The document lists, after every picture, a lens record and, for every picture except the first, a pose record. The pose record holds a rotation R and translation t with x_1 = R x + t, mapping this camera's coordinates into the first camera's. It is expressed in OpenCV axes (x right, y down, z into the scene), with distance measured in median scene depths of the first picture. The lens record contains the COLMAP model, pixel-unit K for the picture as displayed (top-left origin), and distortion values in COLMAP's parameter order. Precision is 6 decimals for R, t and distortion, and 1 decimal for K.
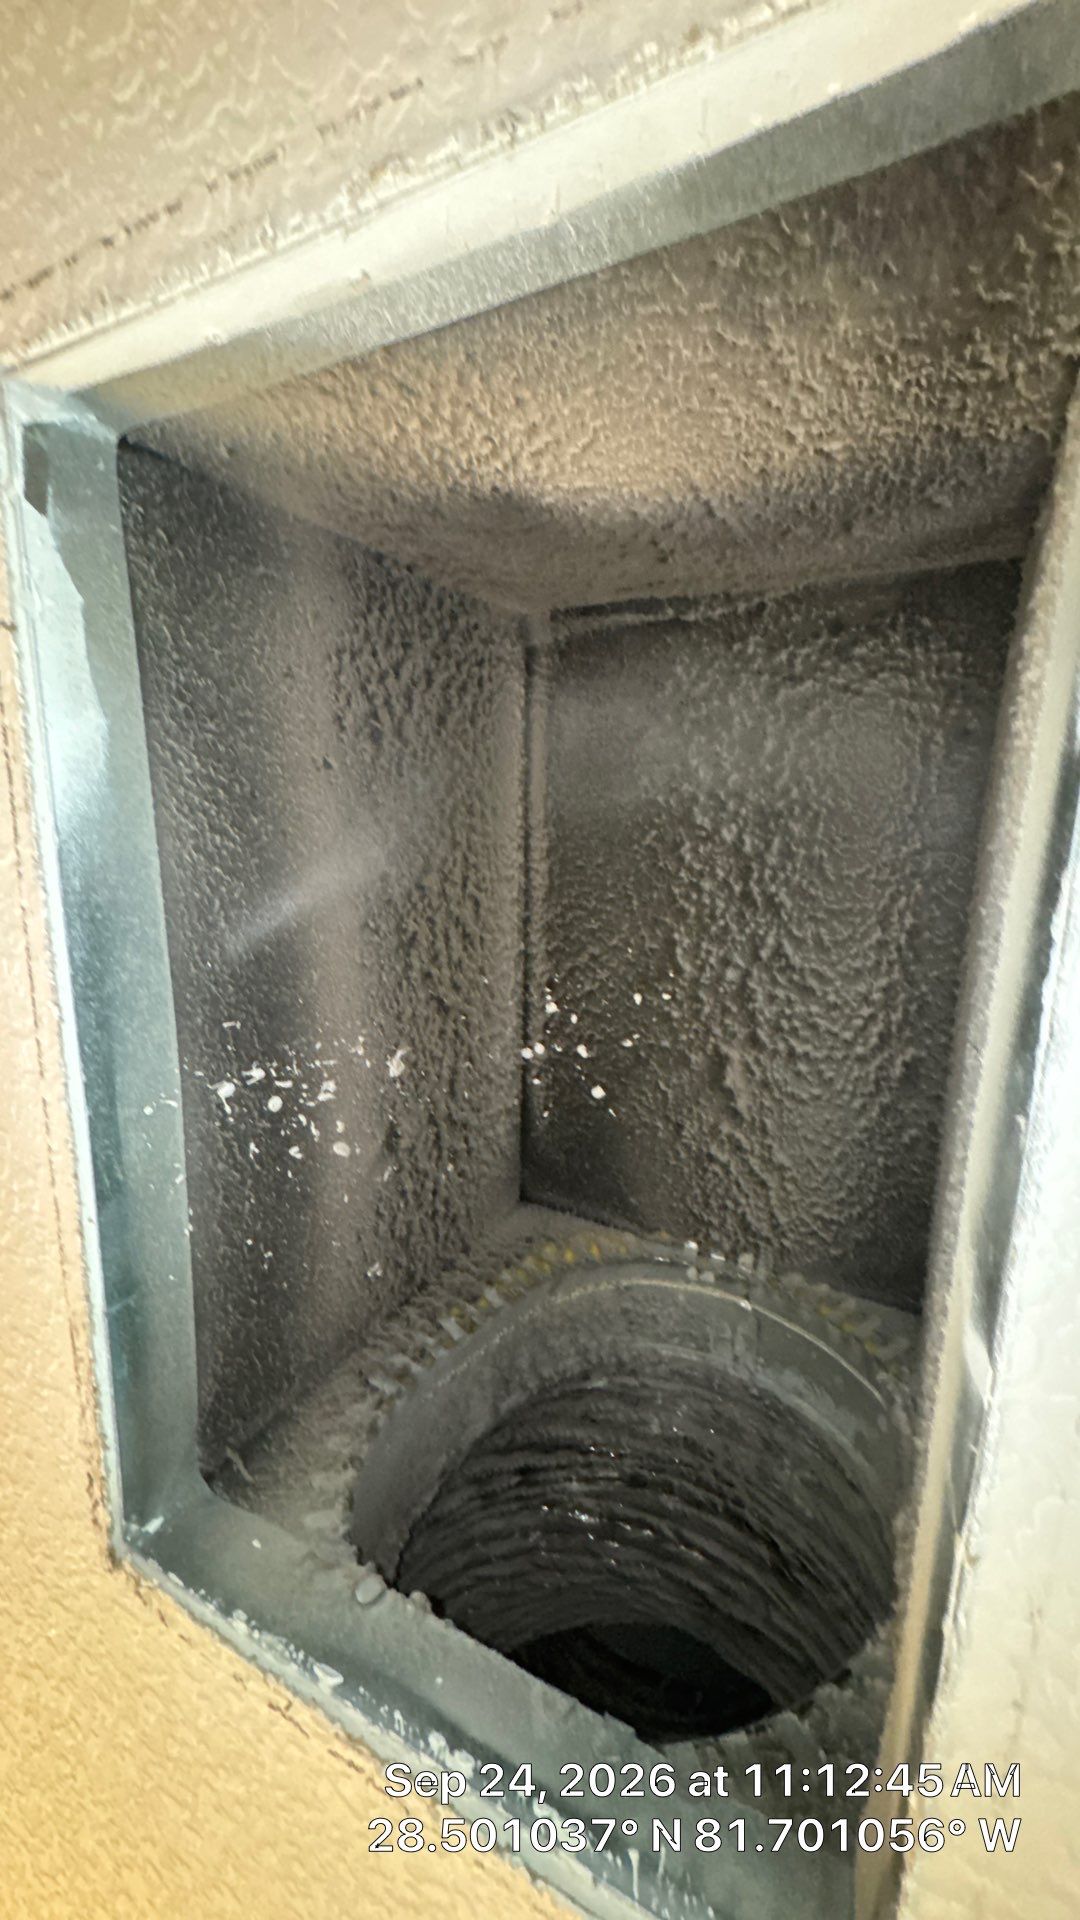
lens RADIAL K [[765.9, 0, 531.1], [0, 765.9, 957.6], [0, 0, 1]] dist [-0.010141, 0.000573]
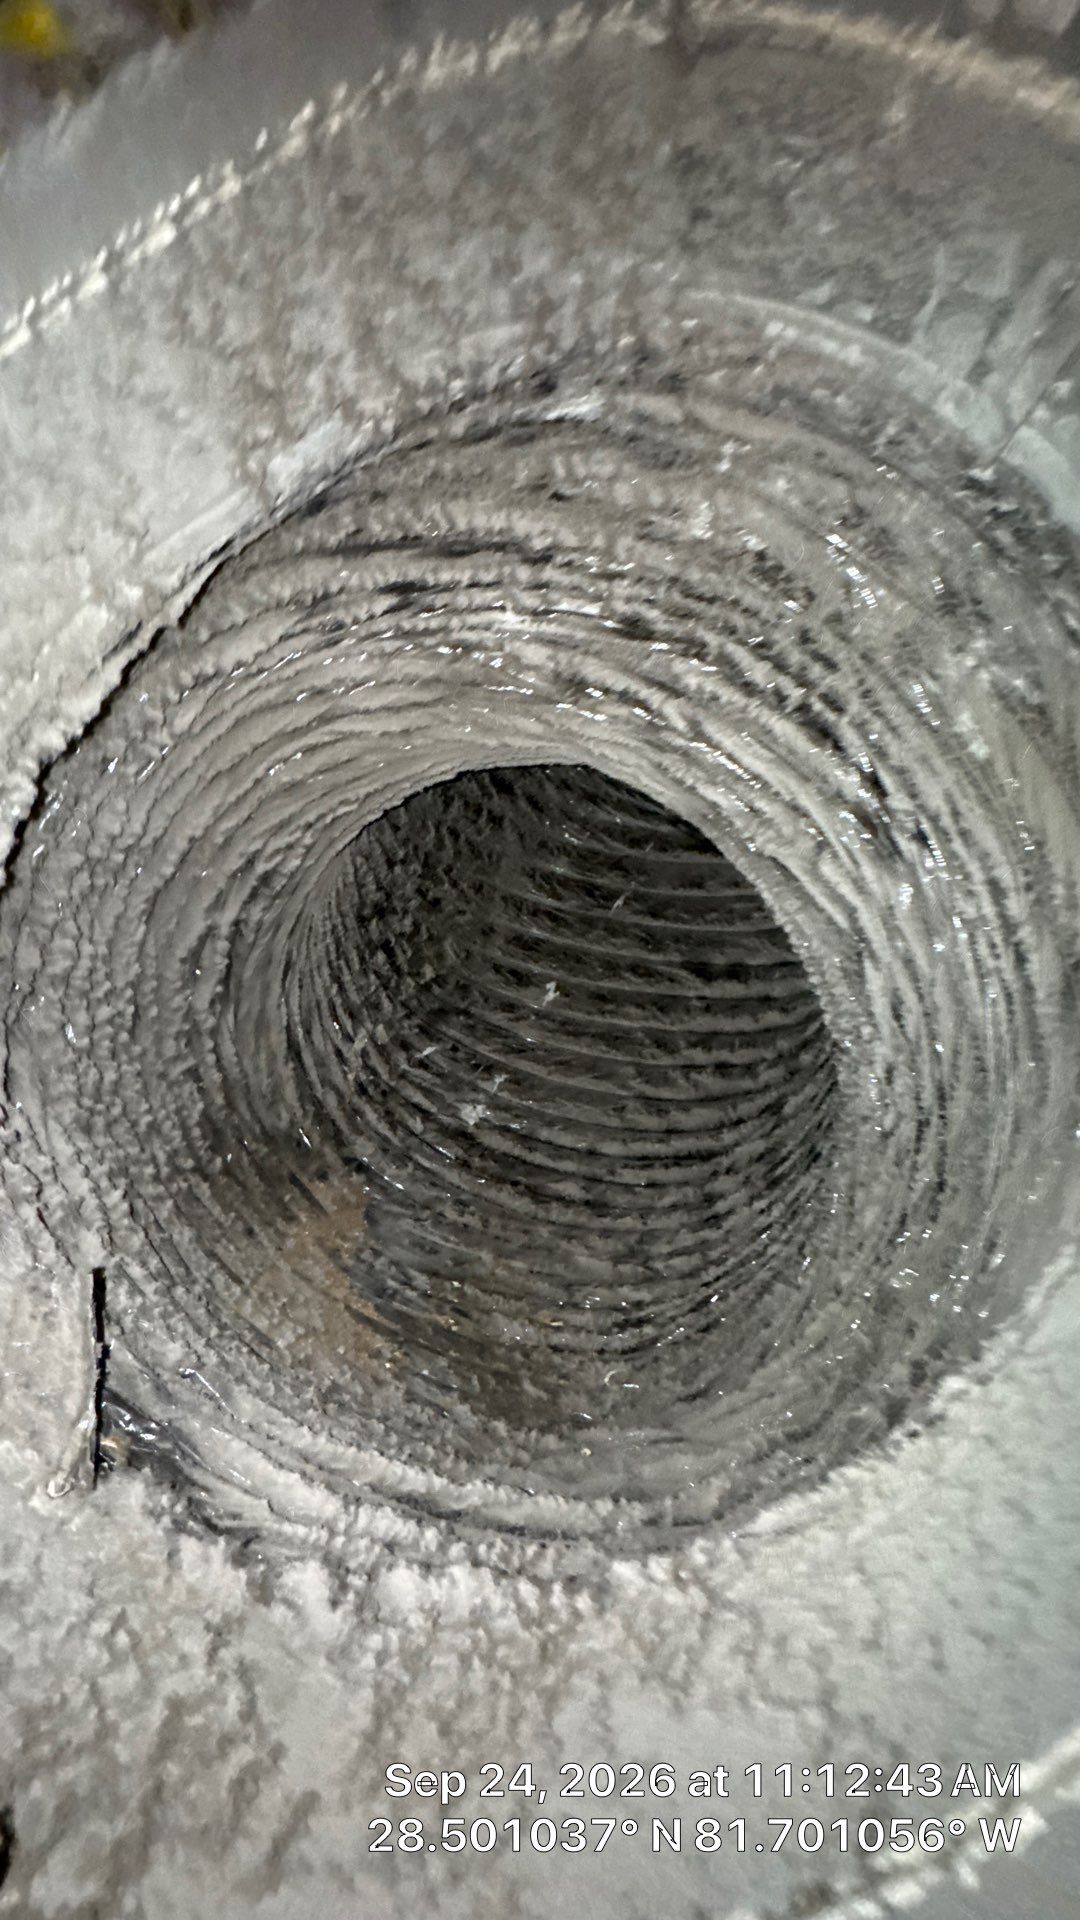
lens RADIAL K [[765.9, 0, 543.2], [0, 765.9, 956.2], [0, 0, 1]] dist [-0.010141, 0.000573]
pose [[0.996765, 0.079650, 0.010785, 0.120482], [-0.039783, 0.372300, 0.927259, 0.416914], [0.069841, -0.924688, 0.374264, 0.815958]]
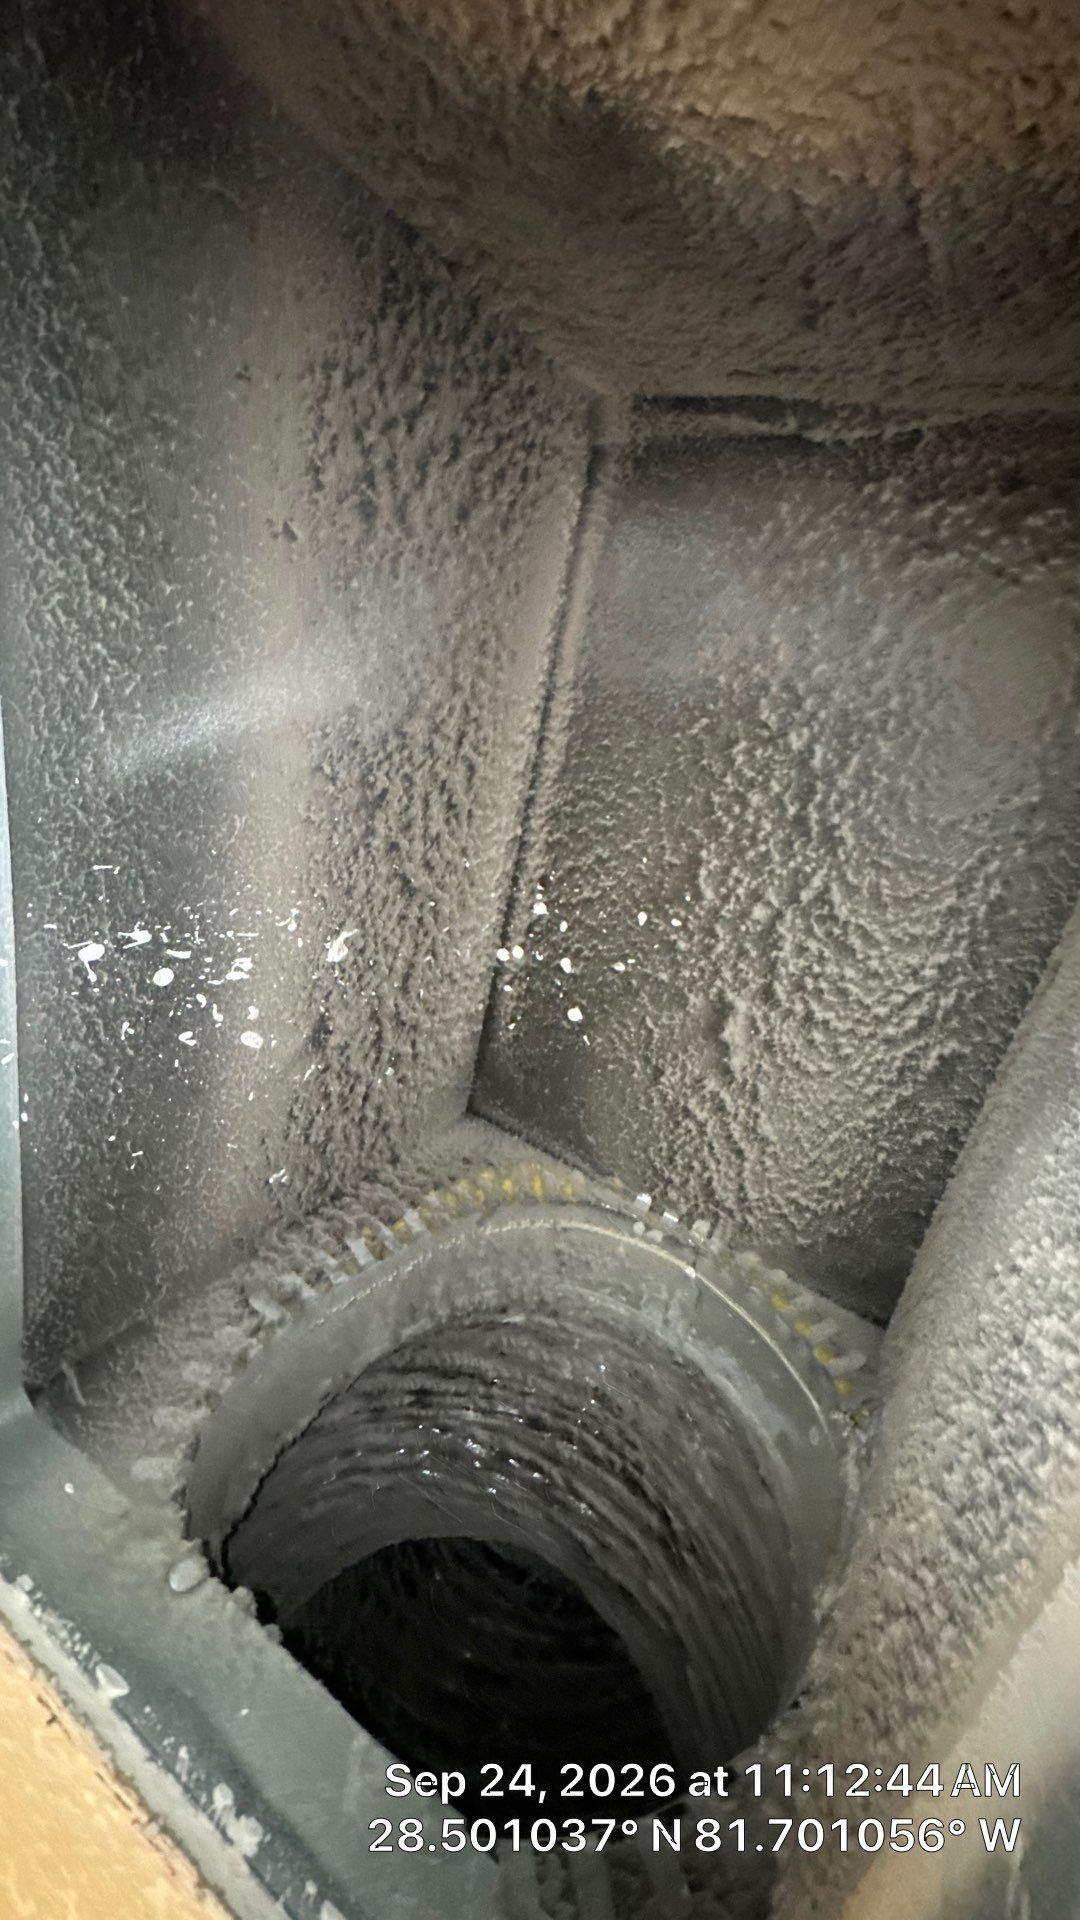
lens RADIAL K [[765.9, 0, 534.1], [0, 765.9, 955.3], [0, 0, 1]] dist [-0.010141, 0.000573]
pose [[0.983116, 0.181416, 0.023902, 0.012502], [-0.182946, 0.971865, 0.148352, -0.013428], [0.003684, -0.150220, 0.988646, 0.207615]]
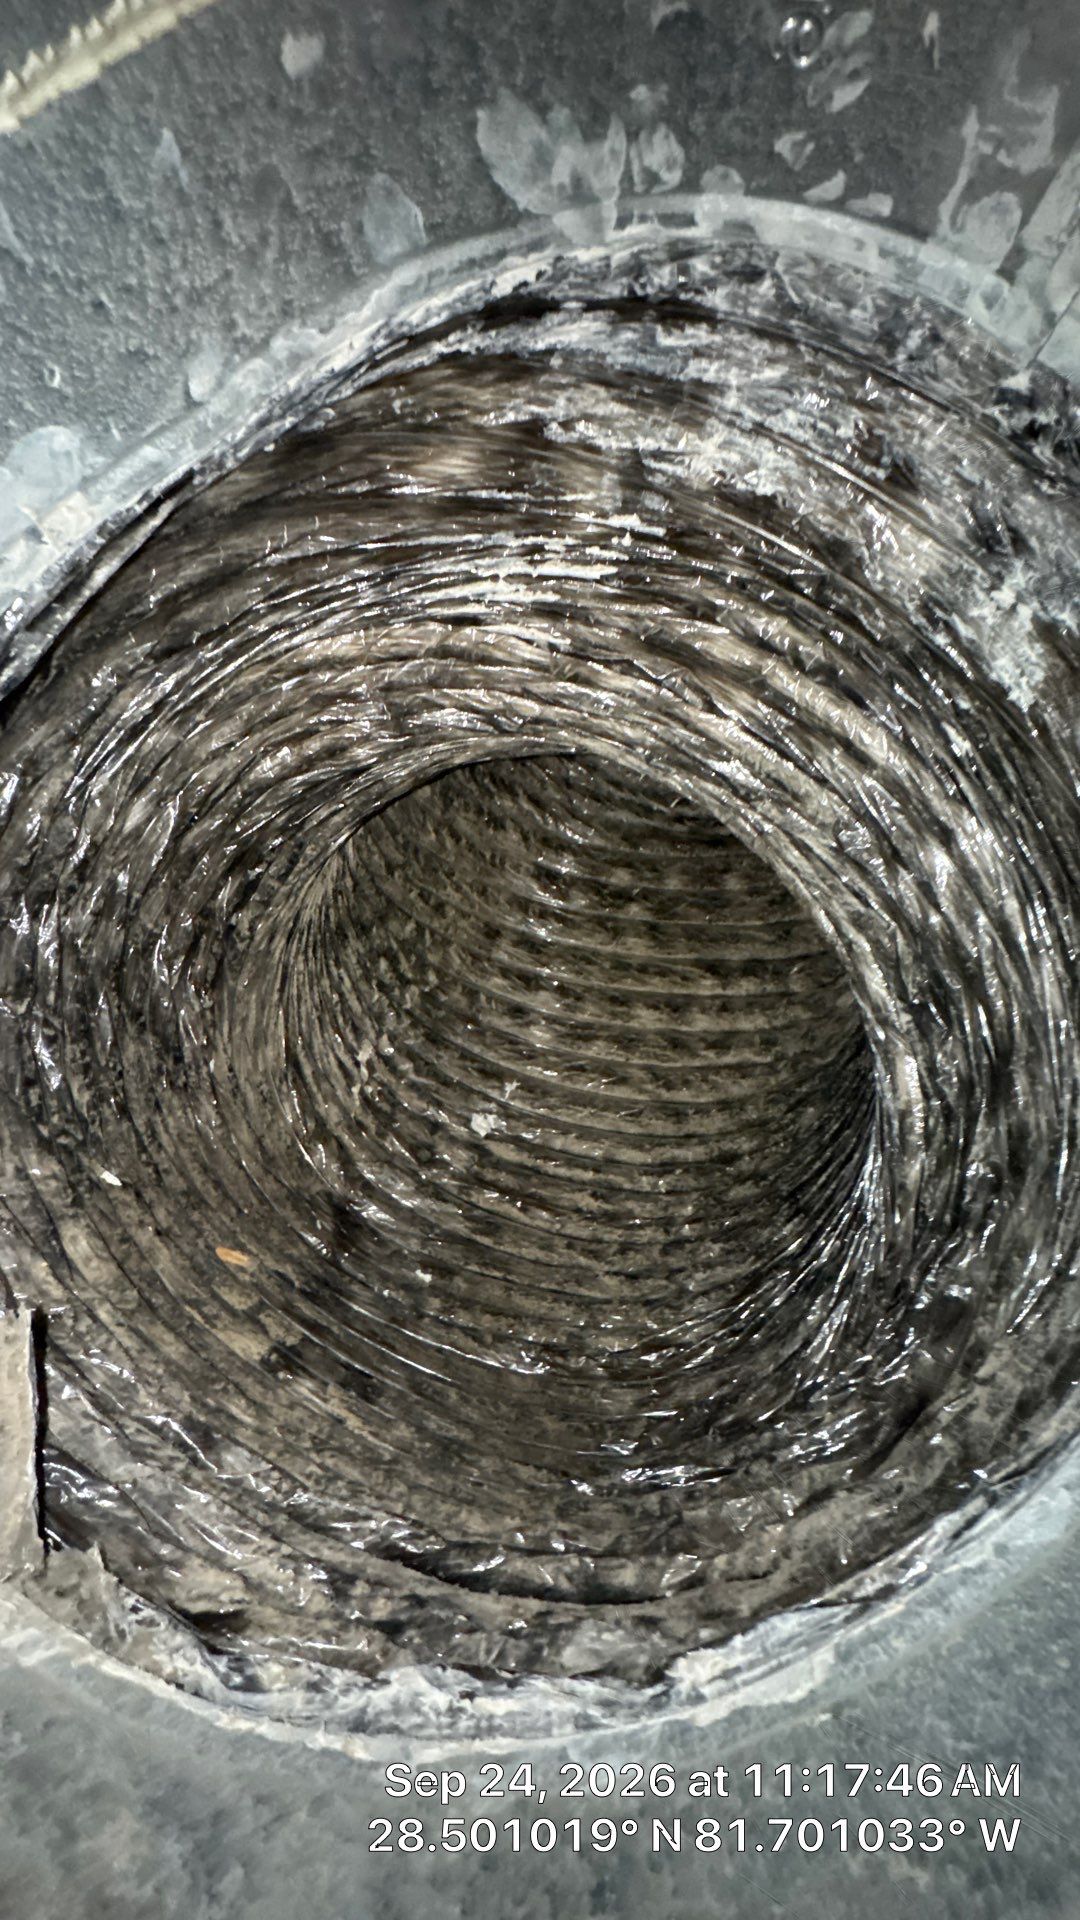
lens RADIAL K [[765.9, 0, 550.6], [0, 765.9, 951.2], [0, 0, 1]] dist [-0.010141, 0.000573]
pose [[0.998985, 0.044028, 0.009558, 0.120555], [-0.026269, 0.396876, 0.917496, 0.475308], [0.036602, -0.916816, 0.397630, 0.815059]]
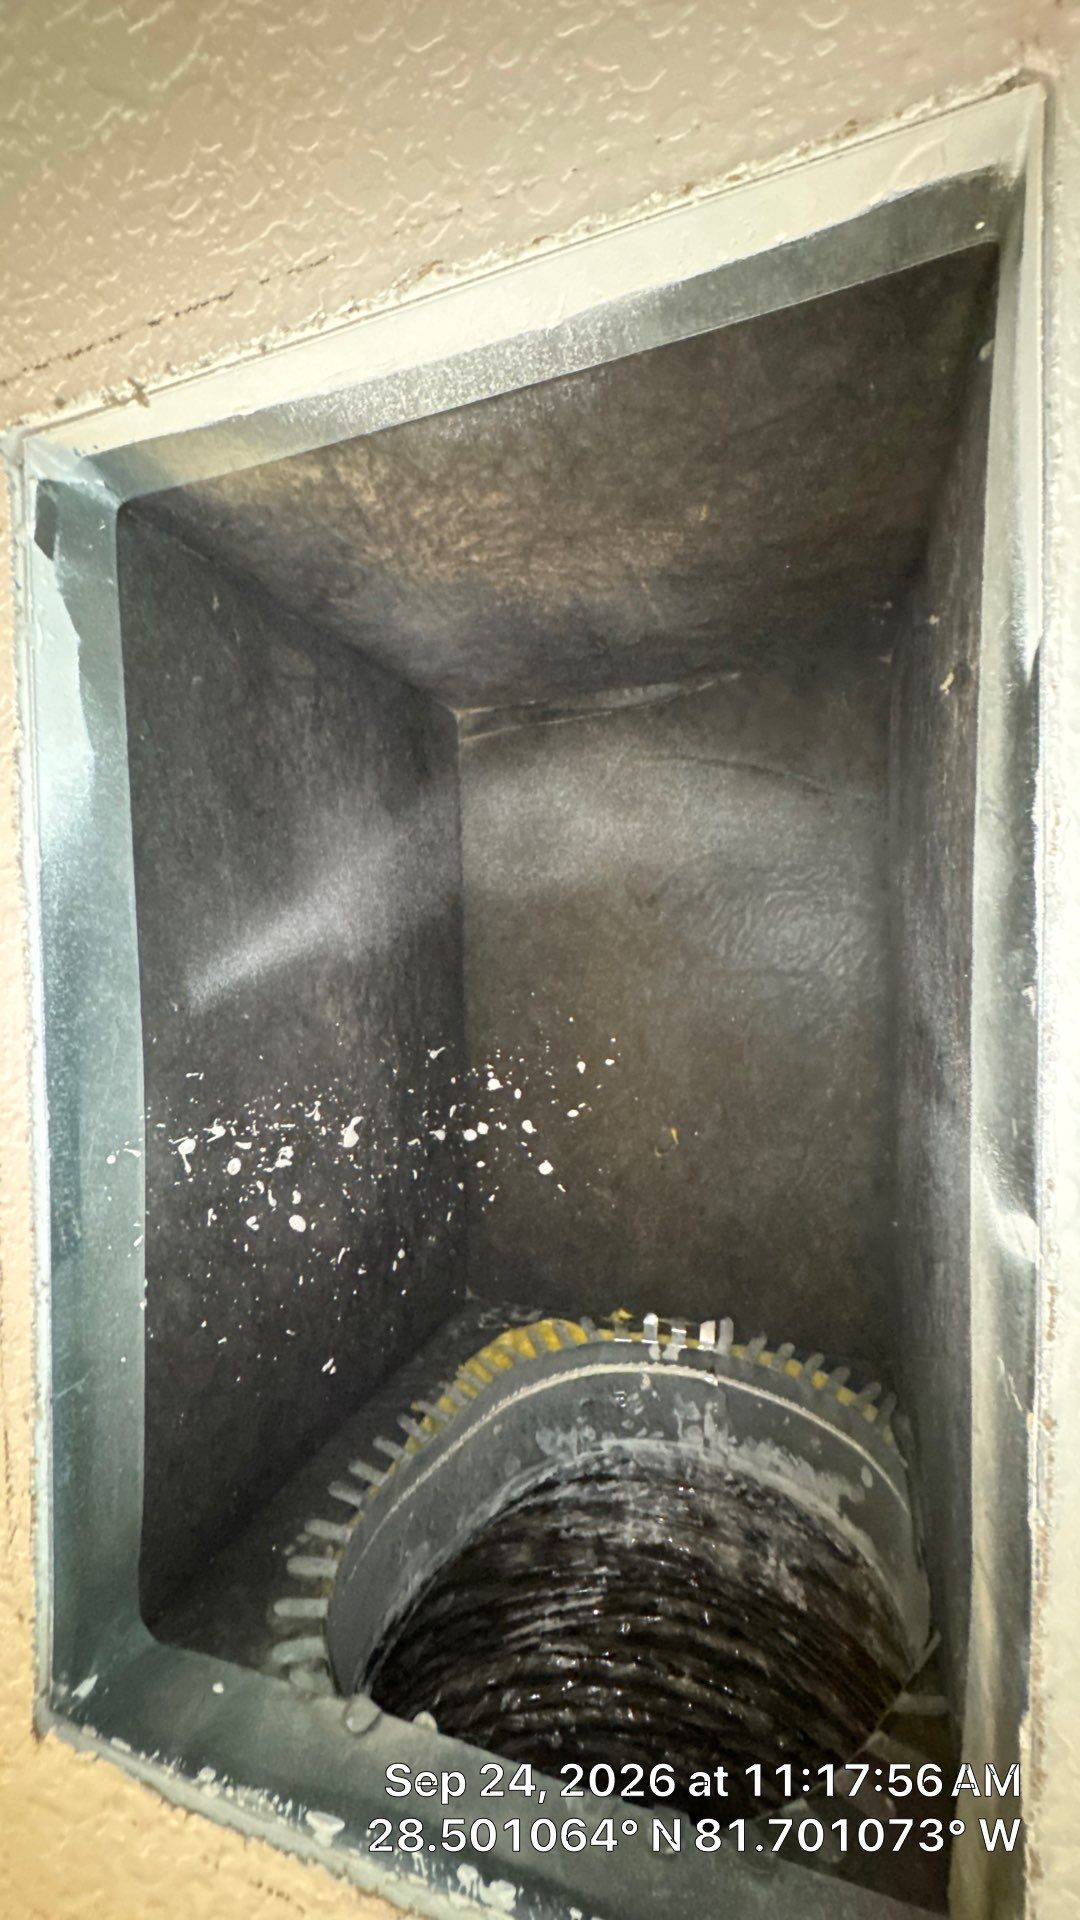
lens RADIAL K [[765.9, 0, 530.4], [0, 765.9, 956.5], [0, 0, 1]] dist [-0.010141, 0.000573]
pose [[0.989412, -0.029797, 0.142039, -0.088516], [0.054489, 0.983367, -0.173266, 0.106309], [-0.134514, 0.179171, 0.974579, -0.011352]]
